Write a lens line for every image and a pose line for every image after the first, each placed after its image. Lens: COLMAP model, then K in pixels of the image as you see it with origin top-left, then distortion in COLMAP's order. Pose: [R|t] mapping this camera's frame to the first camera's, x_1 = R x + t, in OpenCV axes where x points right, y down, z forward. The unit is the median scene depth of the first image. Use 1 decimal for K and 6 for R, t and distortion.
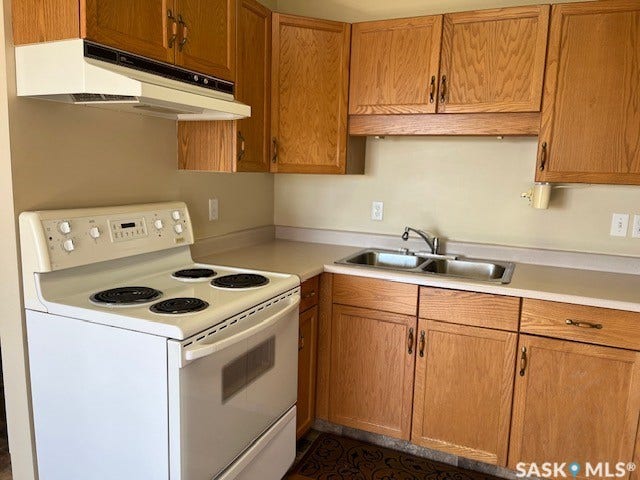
lens RADIAL K [[480.2, 0, 322.0], [0, 480.2, 241.9], [0, 0, 1]] dist [0.052201, -0.077517]
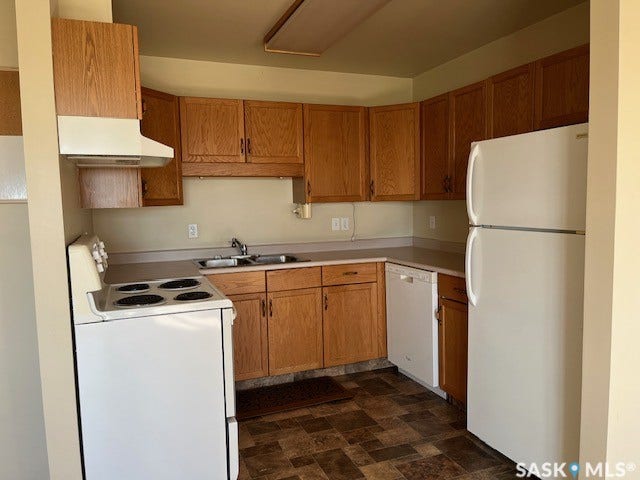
lens RADIAL K [[480.2, 0, 322.0], [0, 480.2, 241.9], [0, 0, 1]] dist [0.052201, -0.077517]
pose [[0.696538, -0.110481, 0.708963, -0.727662], [0.151070, 0.988507, 0.005621, 0.013415], [-0.701436, 0.103188, 0.705223, -0.233798]]
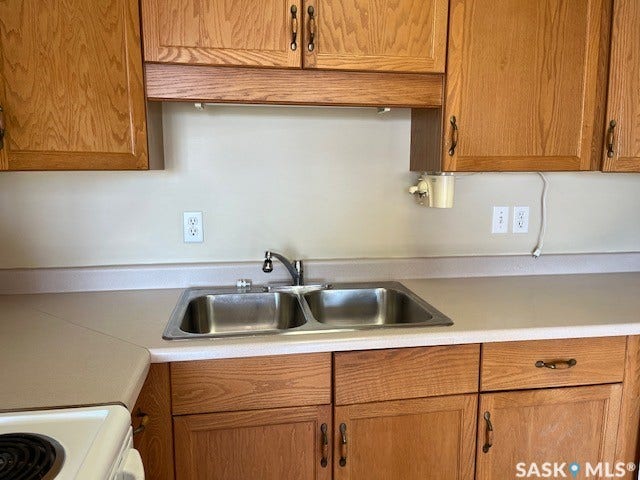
lens RADIAL K [[480.2, 0, 322.0], [0, 480.2, 241.9], [0, 0, 1]] dist [0.052201, -0.077517]
pose [[0.834781, -0.112752, 0.538913, -0.106900], [0.106566, 0.993386, 0.042766, -0.067489], [-0.540171, 0.021729, 0.841275, 0.474440]]
